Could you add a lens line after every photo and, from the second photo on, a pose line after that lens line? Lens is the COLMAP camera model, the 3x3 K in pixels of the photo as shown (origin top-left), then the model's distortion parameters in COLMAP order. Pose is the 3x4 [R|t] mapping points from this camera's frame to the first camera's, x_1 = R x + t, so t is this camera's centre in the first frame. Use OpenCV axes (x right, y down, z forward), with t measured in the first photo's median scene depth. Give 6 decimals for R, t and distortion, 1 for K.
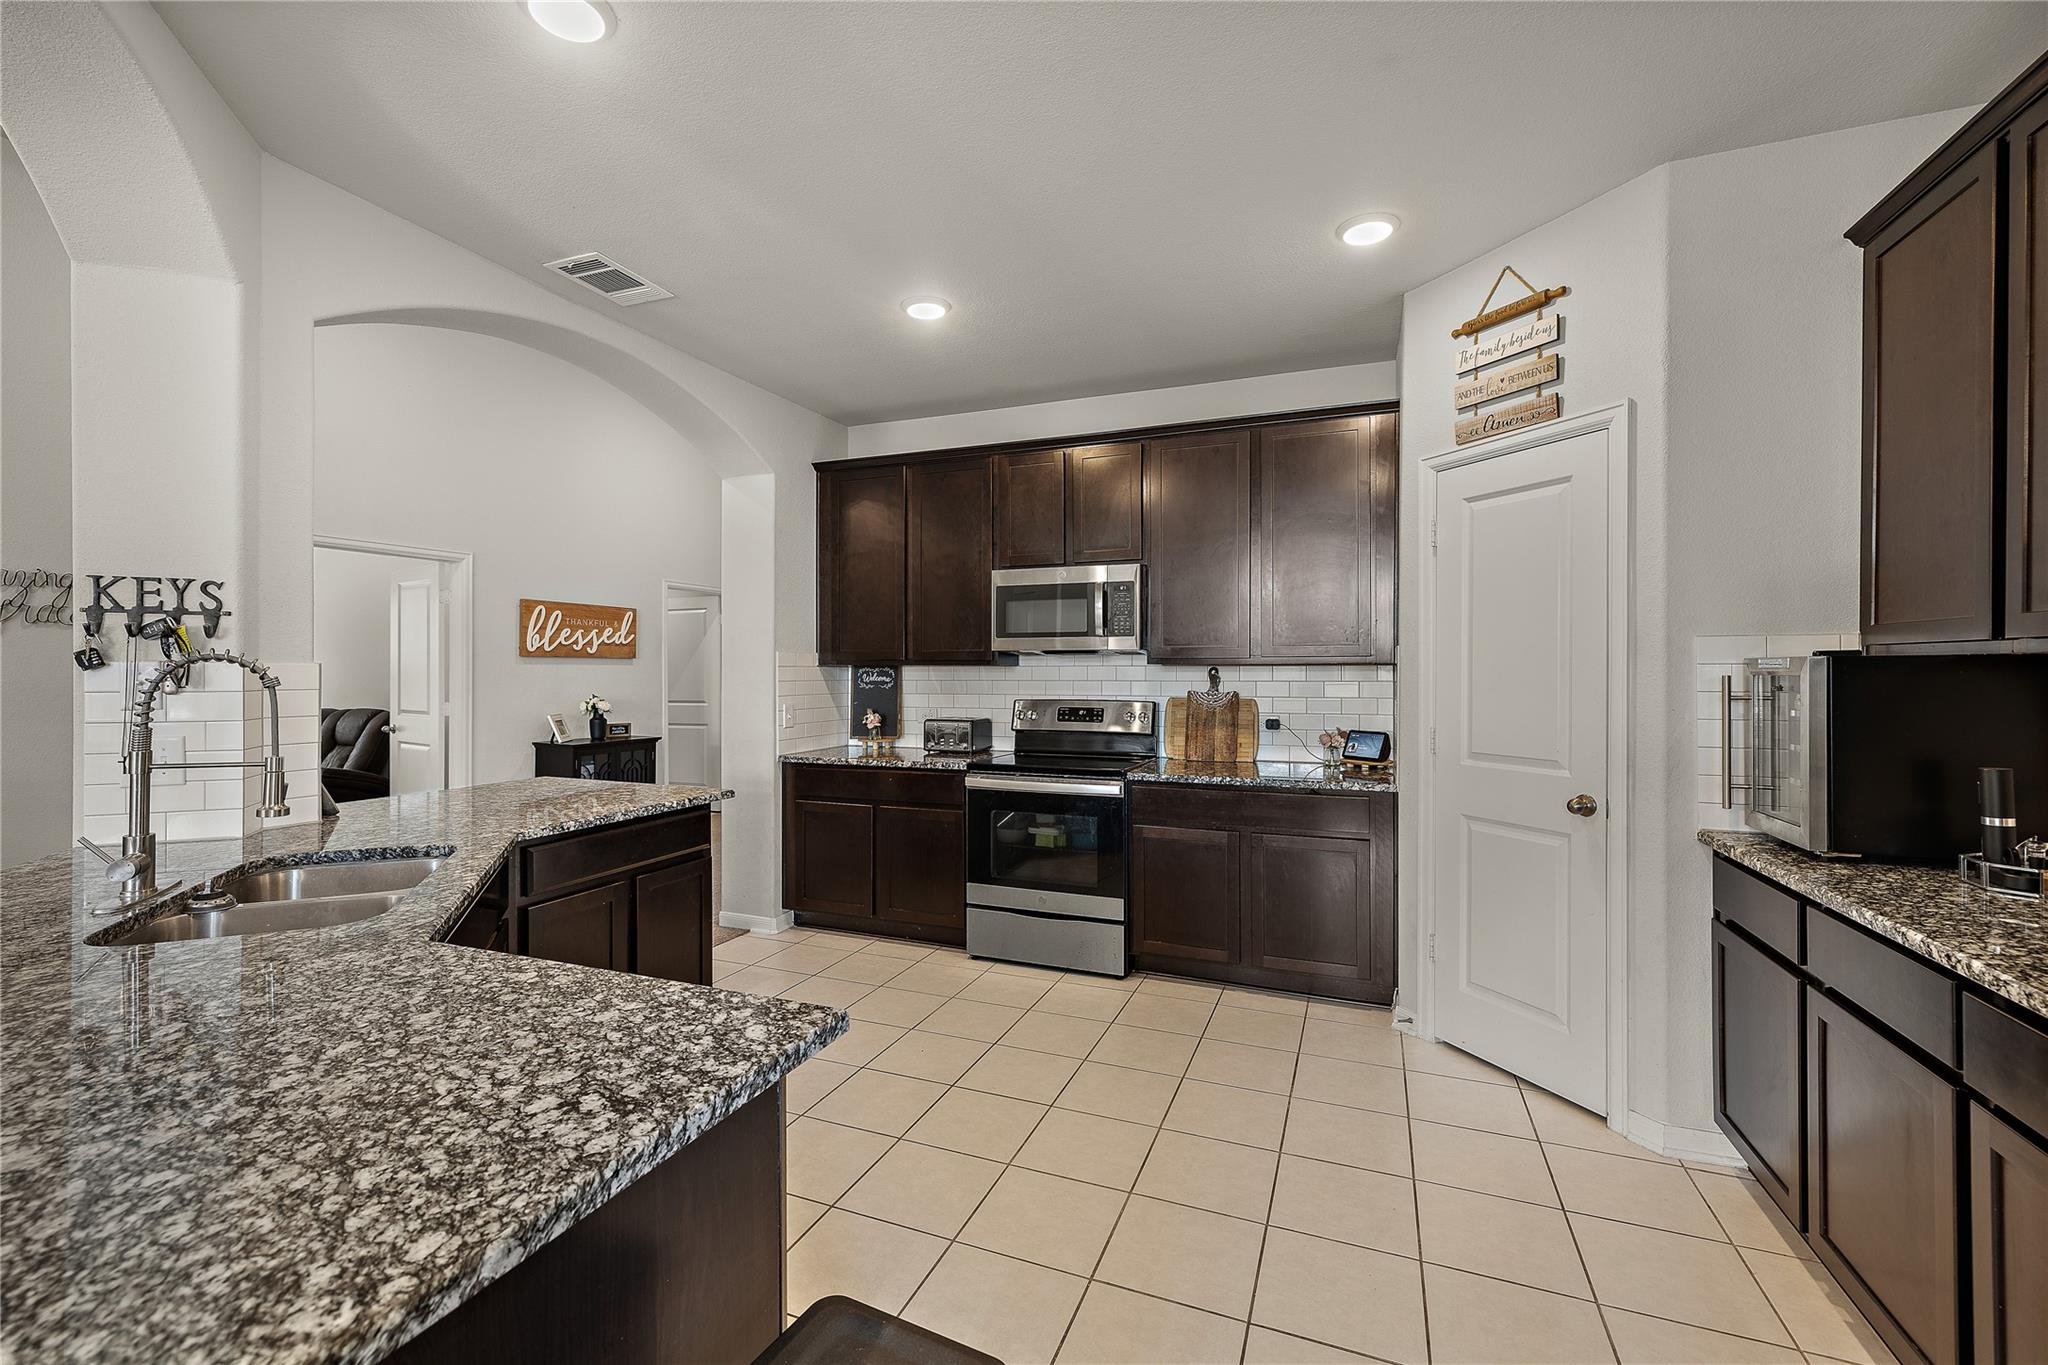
lens RADIAL K [[872.7, 0, 1022.4], [0, 872.7, 673.9], [0, 0, 1]] dist [0.004794, 0.000170]
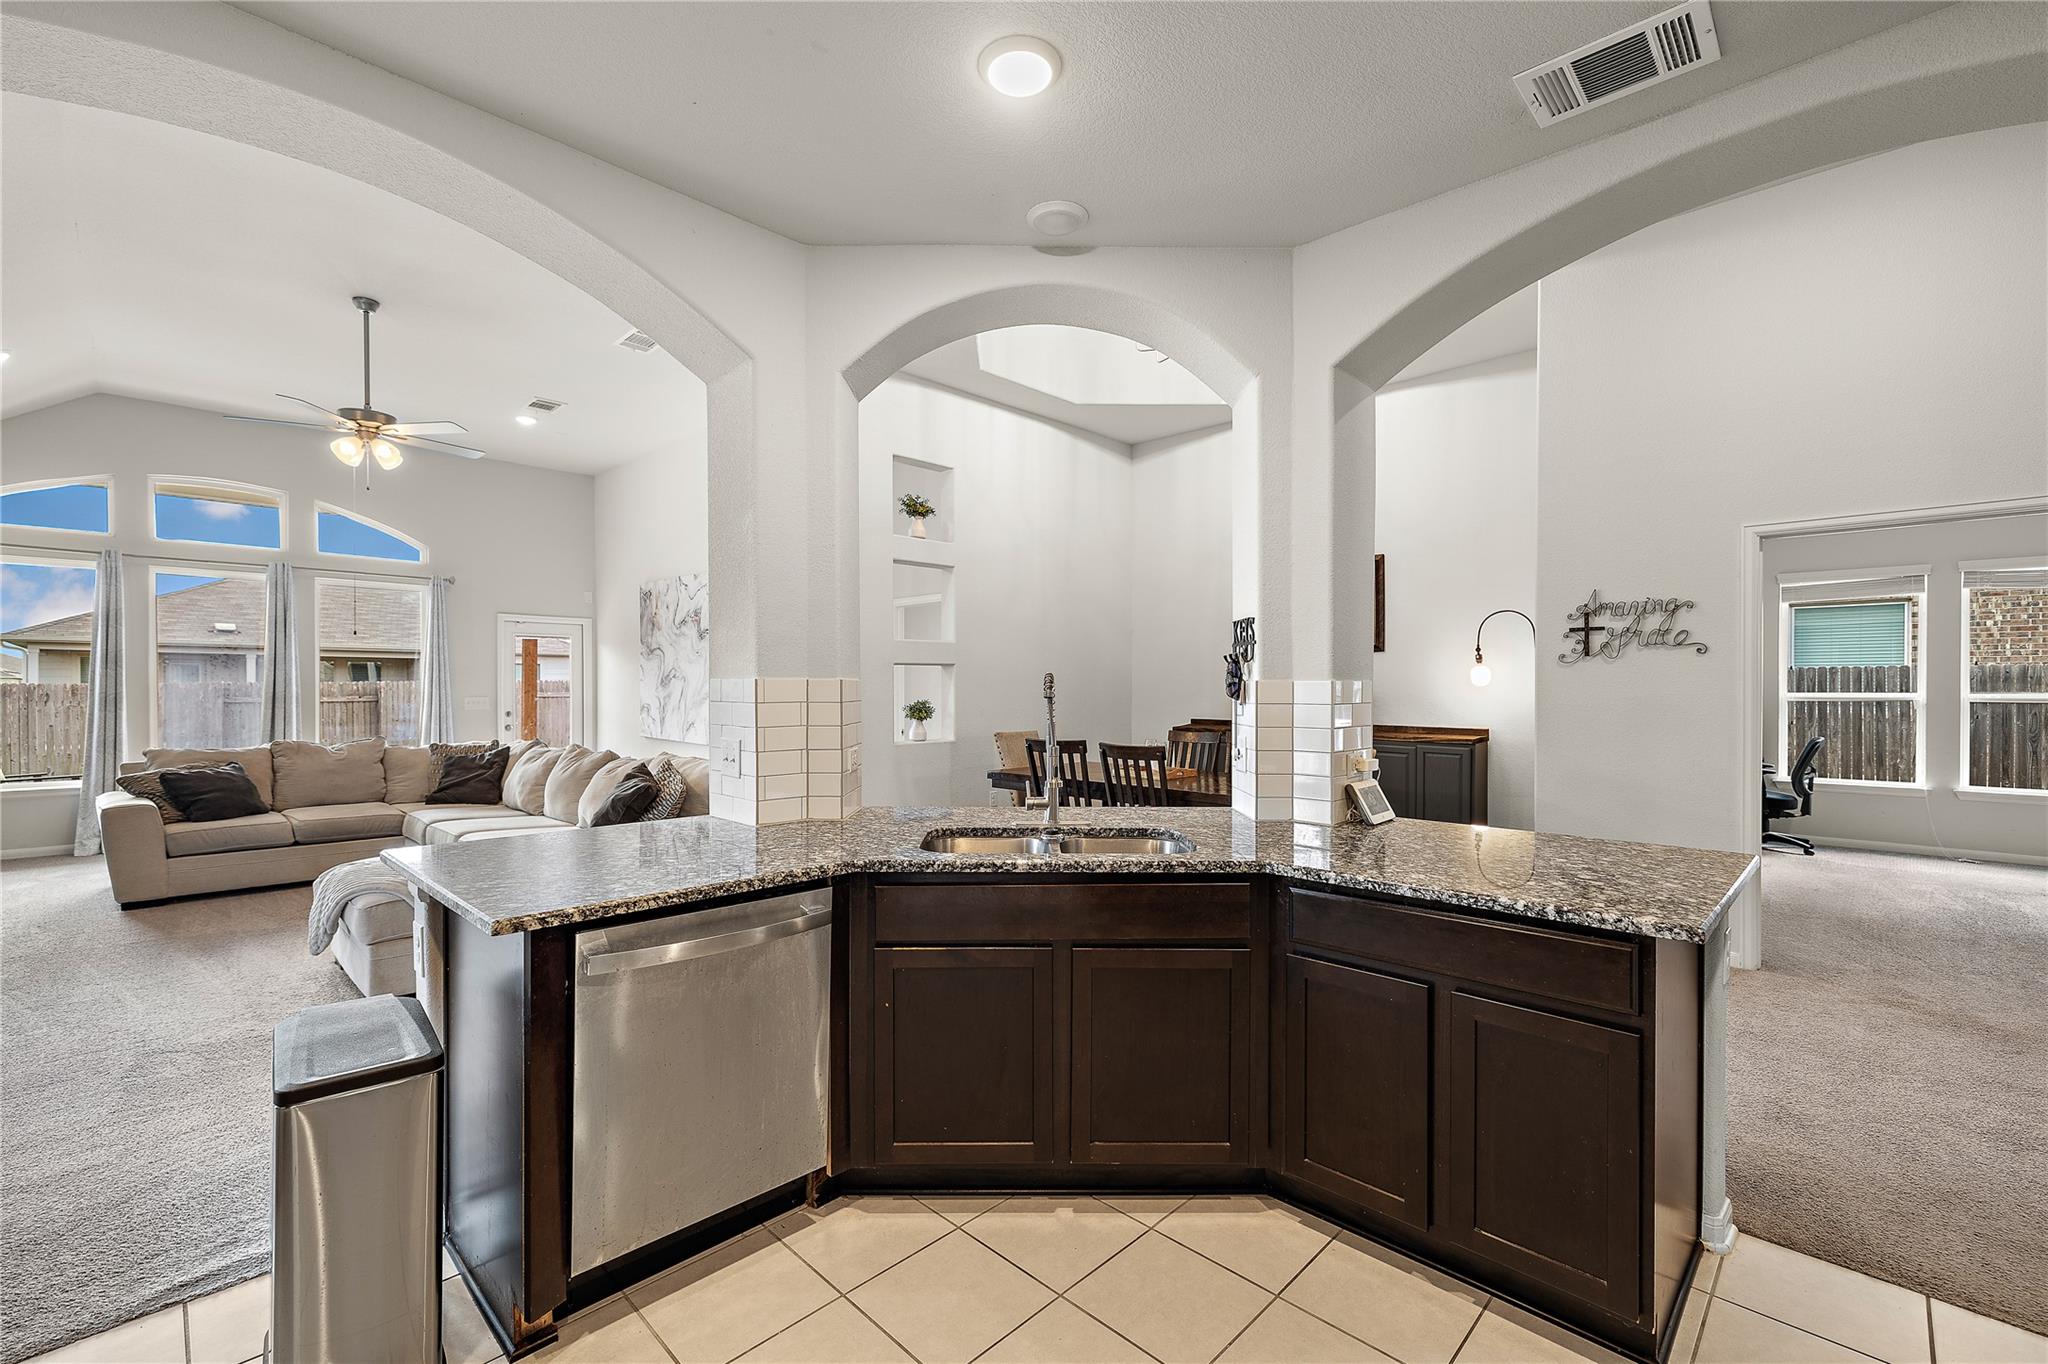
lens RADIAL K [[872.7, 0, 1016.5], [0, 872.7, 690.2], [0, 0, 1]] dist [0.004794, 0.000170]
pose [[-0.391225, 0.000137, -0.920295, 0.282480], [-0.003408, 0.999993, 0.001598, -0.000008], [0.920289, 0.003761, -0.391222, 0.863281]]
